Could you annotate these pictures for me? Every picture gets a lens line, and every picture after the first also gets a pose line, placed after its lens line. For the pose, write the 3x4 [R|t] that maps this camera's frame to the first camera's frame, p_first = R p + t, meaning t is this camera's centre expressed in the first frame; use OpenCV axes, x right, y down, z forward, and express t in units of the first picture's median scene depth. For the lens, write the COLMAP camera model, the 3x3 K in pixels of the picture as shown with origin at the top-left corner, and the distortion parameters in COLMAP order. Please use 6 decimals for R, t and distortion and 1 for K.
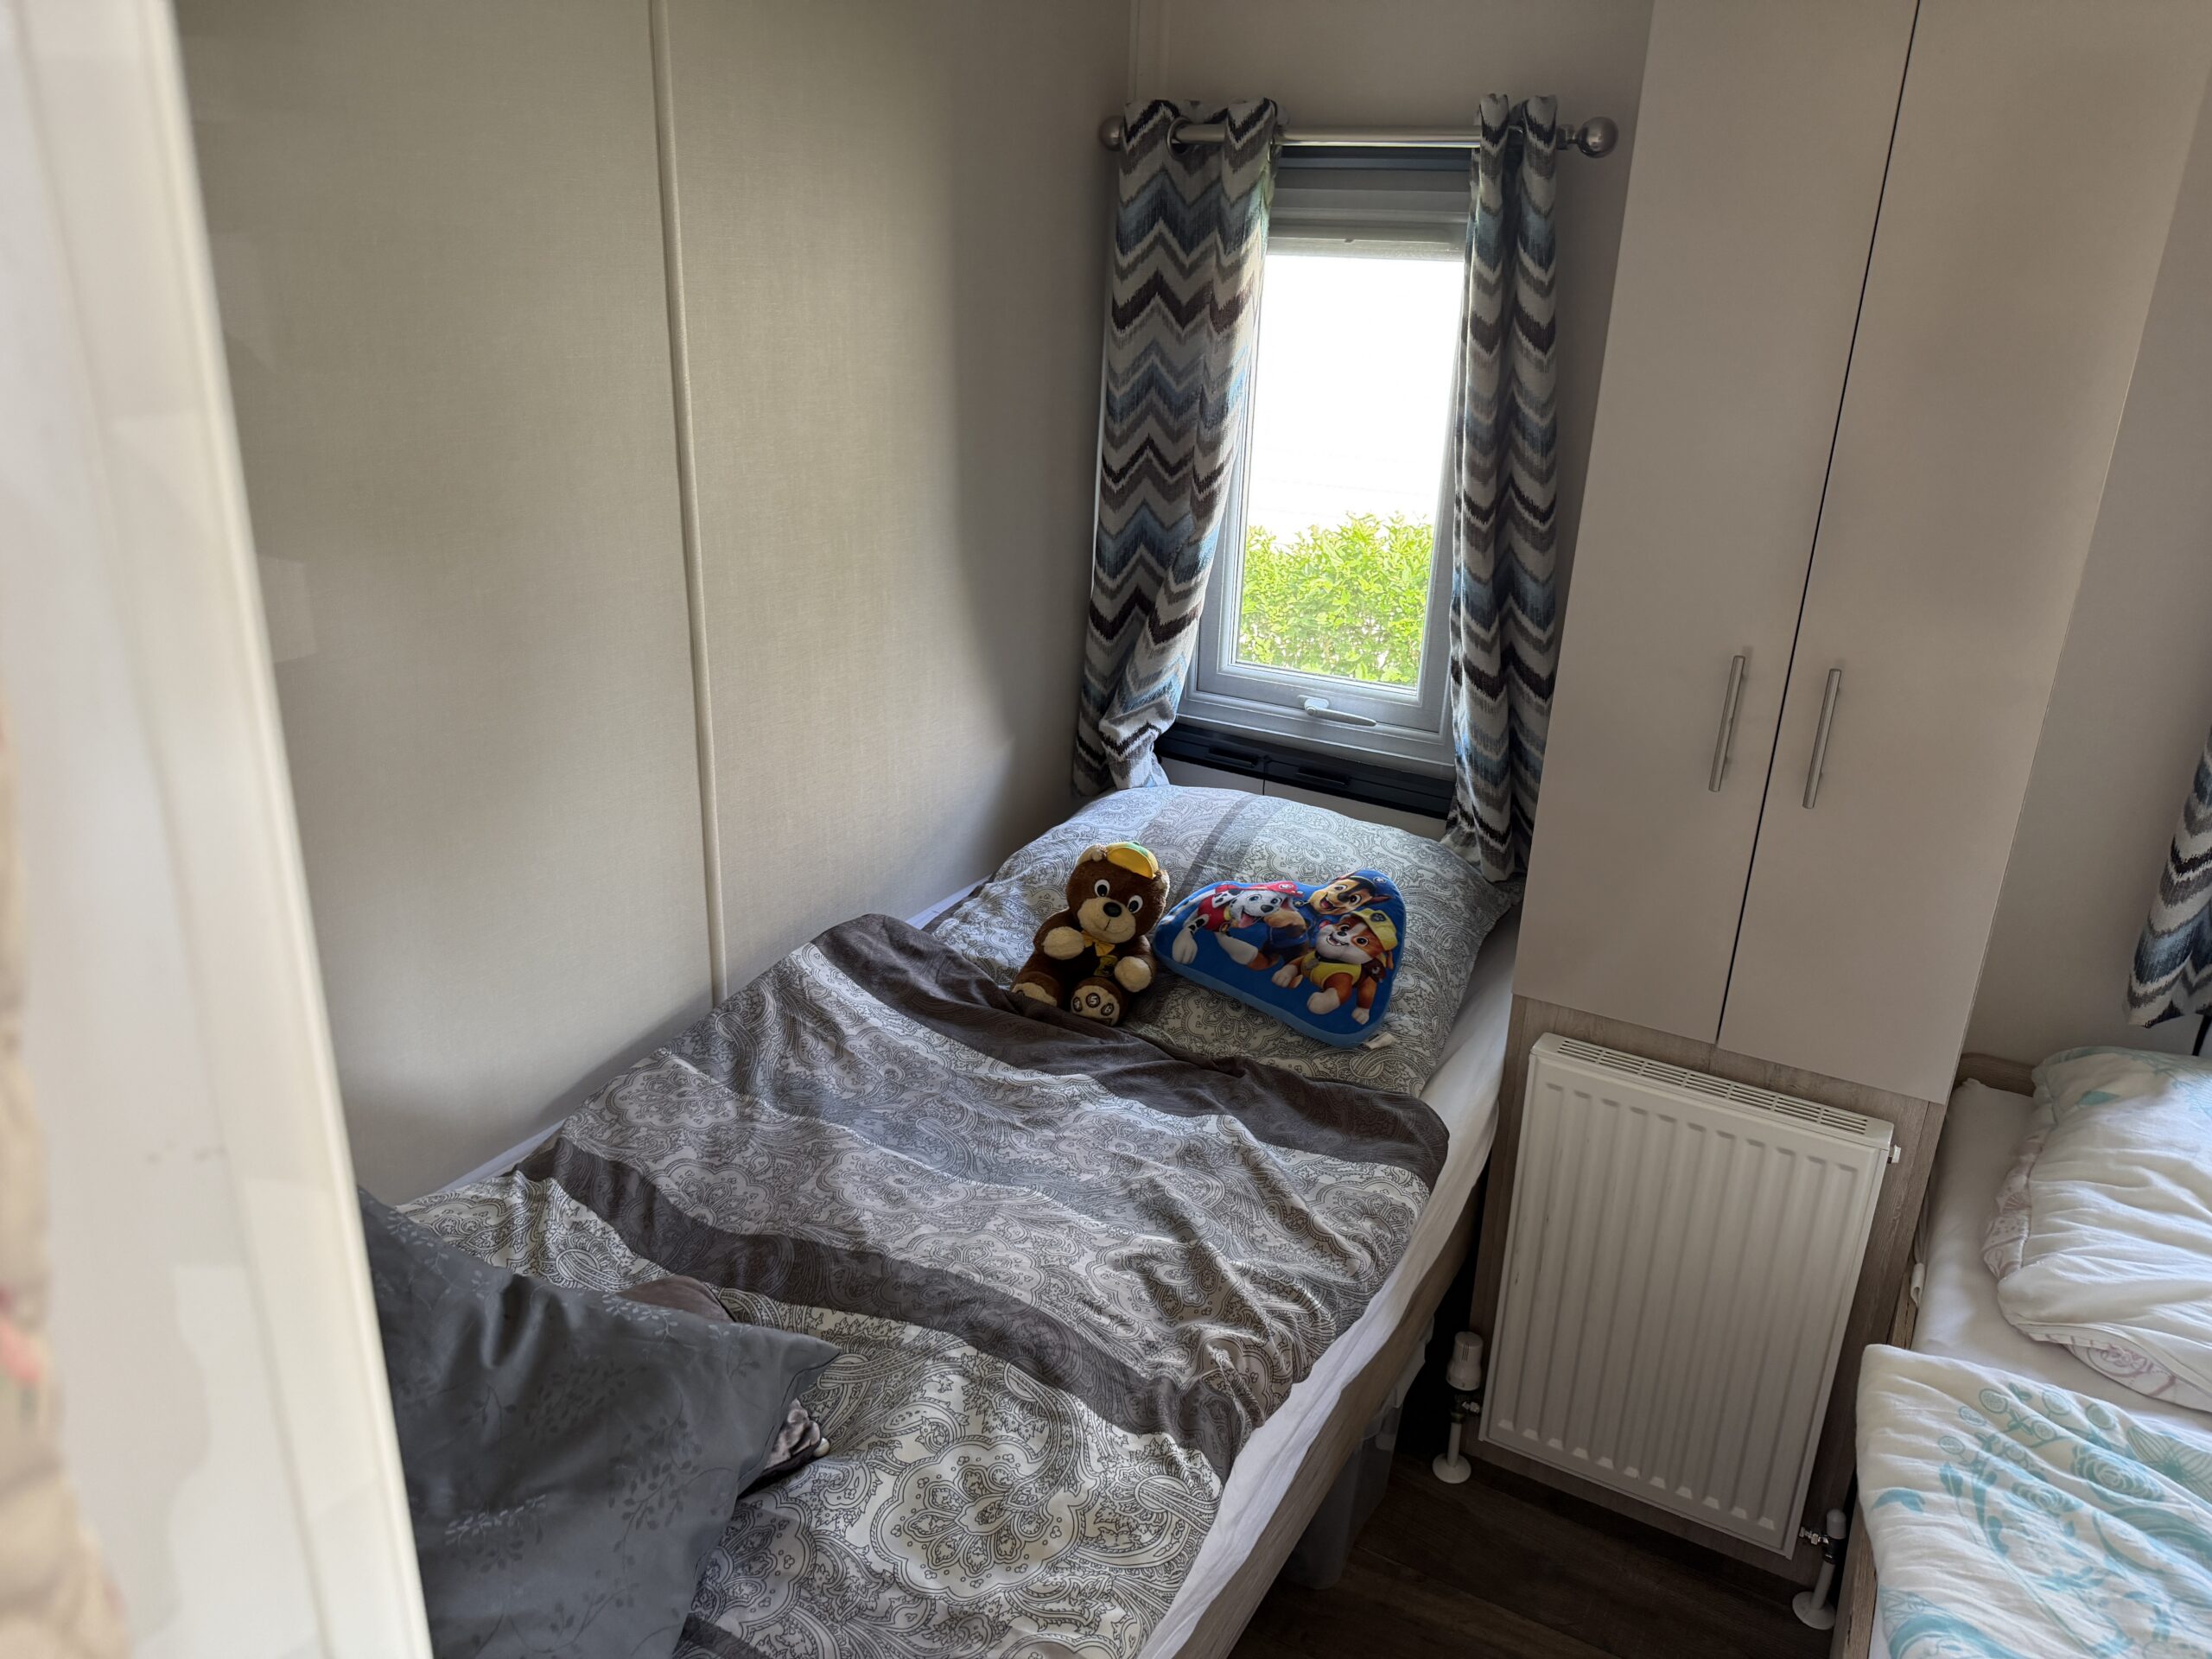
lens RADIAL K [[1572.3, 0, 1105.8], [0, 1572.3, 817.9], [0, 0, 1]] dist [0.006516, -0.007617]
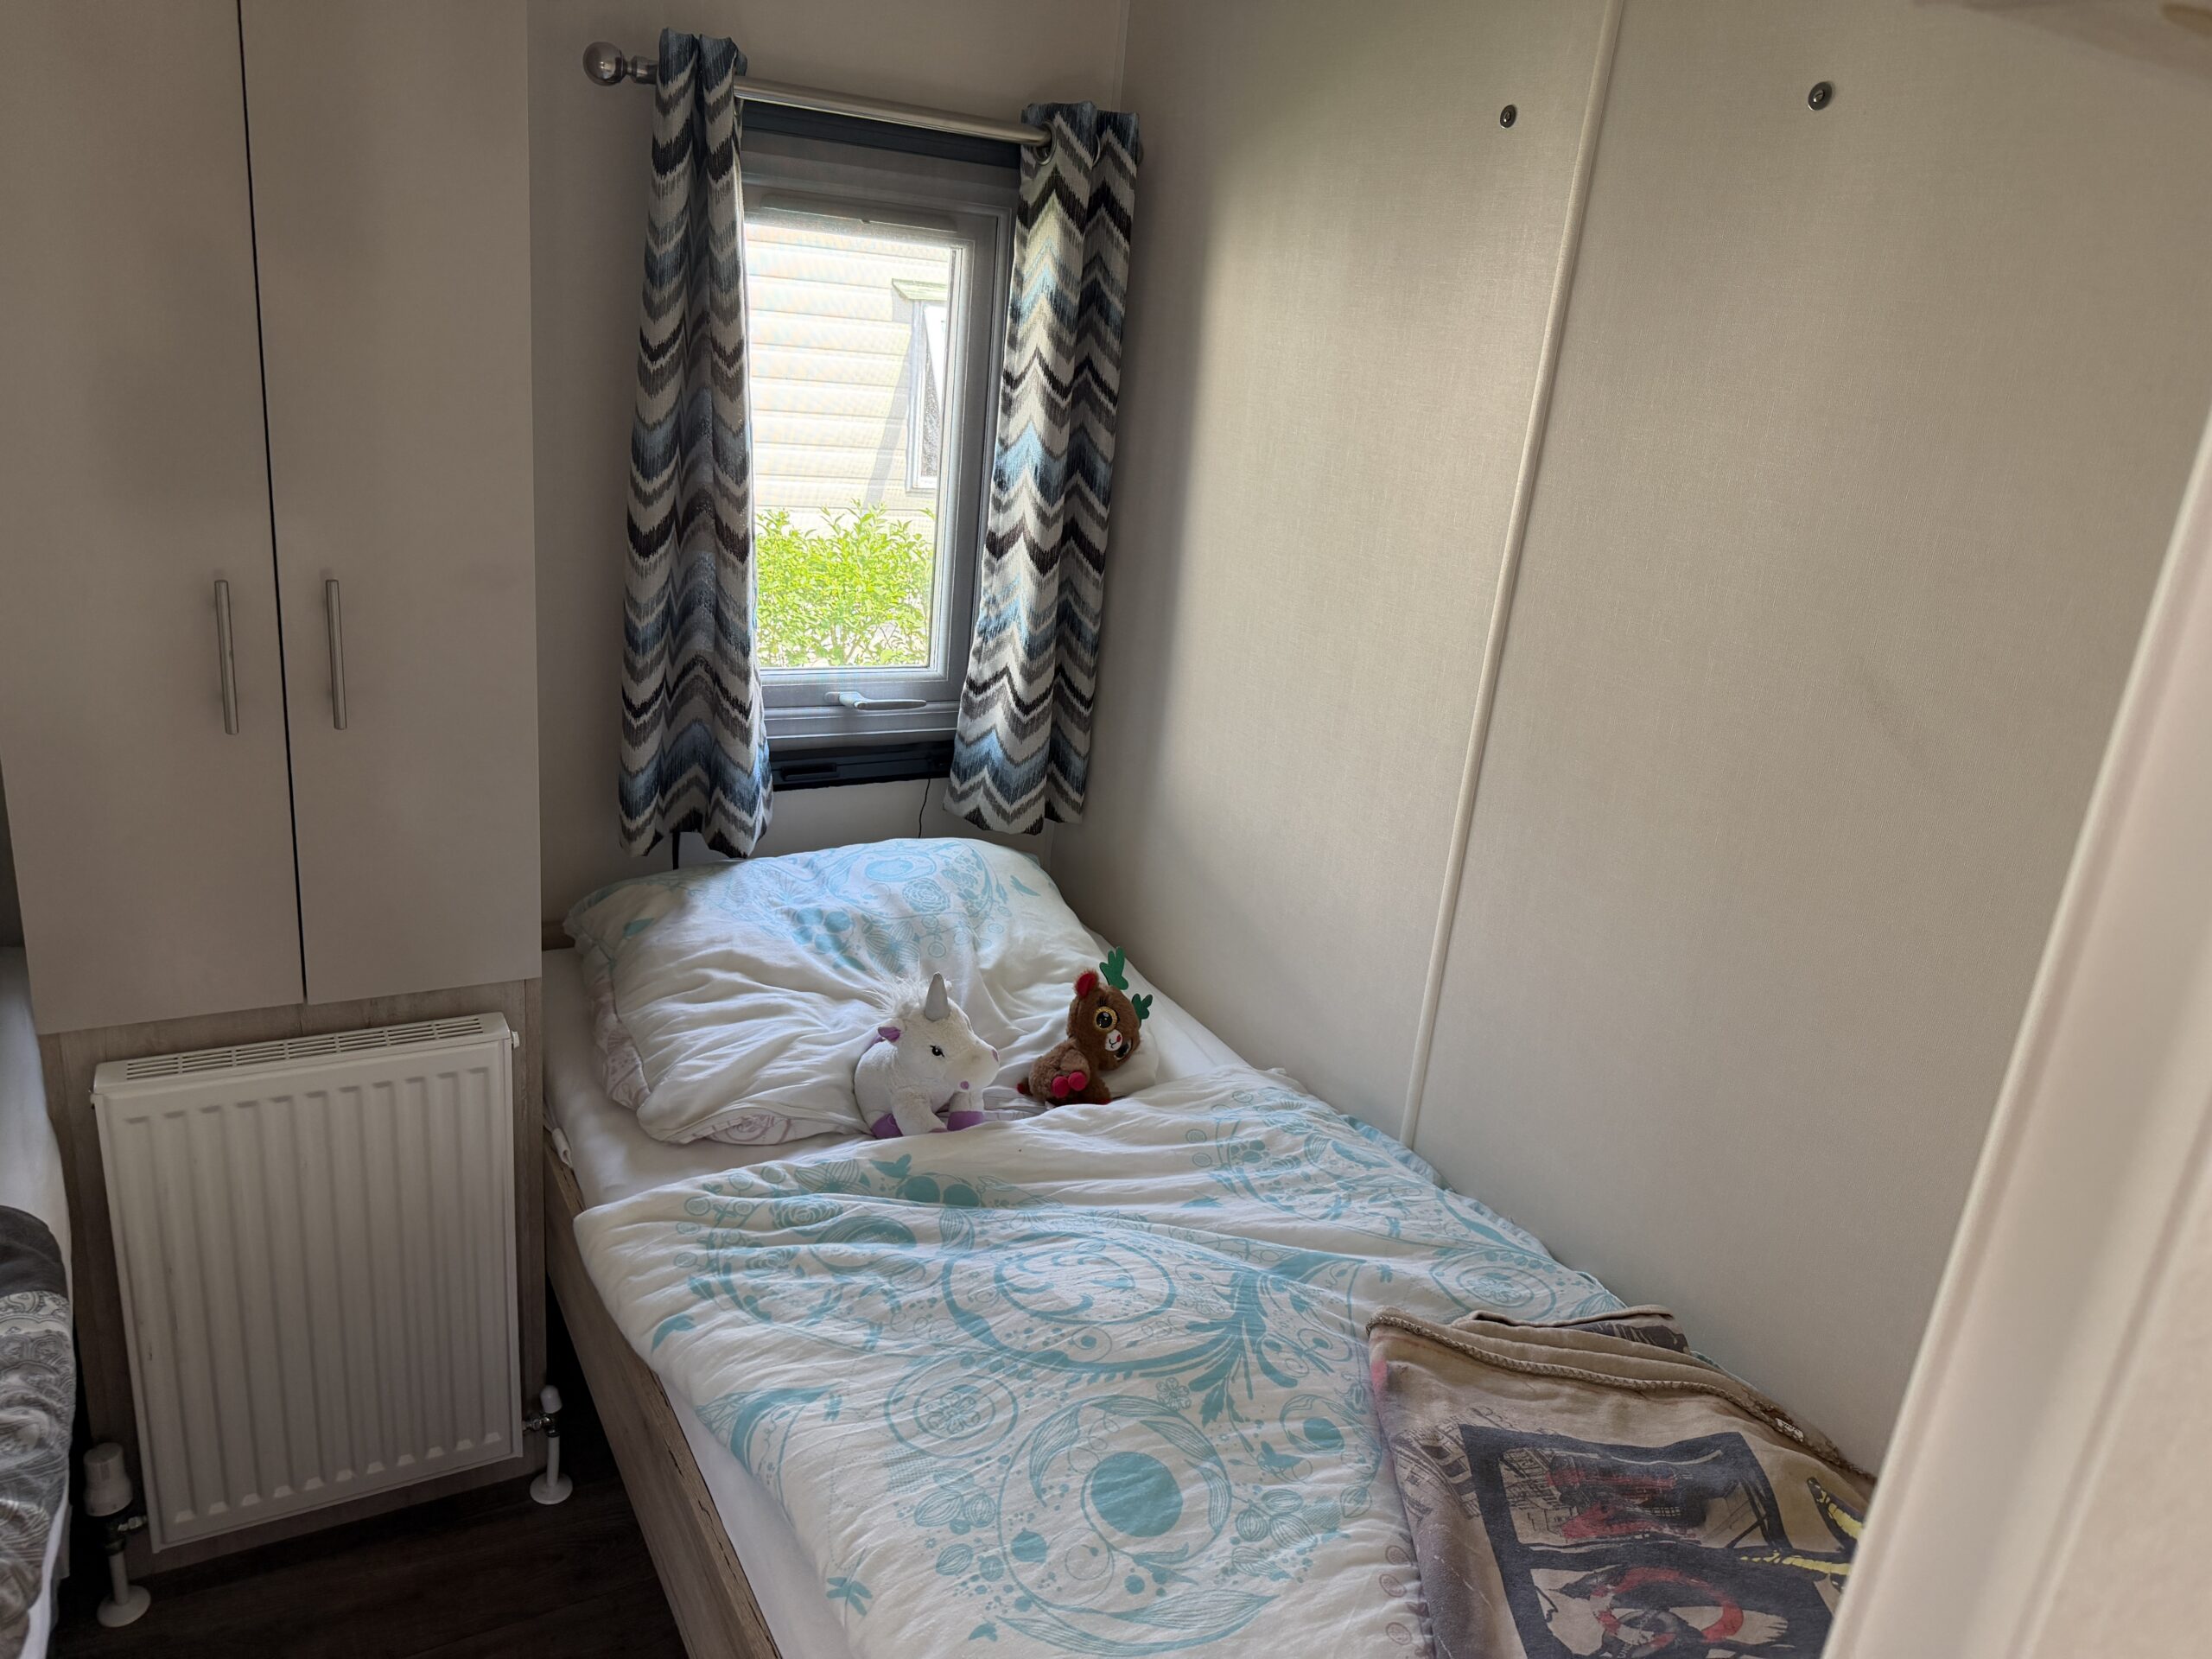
lens RADIAL K [[1571.6, 0, 1109.2], [0, 1571.6, 756.7], [0, 0, 1]] dist [-0.038480, -0.001937]
pose [[0.486108, -0.228666, 0.843452, -0.146704], [0.213950, 0.966928, 0.138835, -0.027211], [-0.847304, 0.112967, 0.518955, 0.135350]]
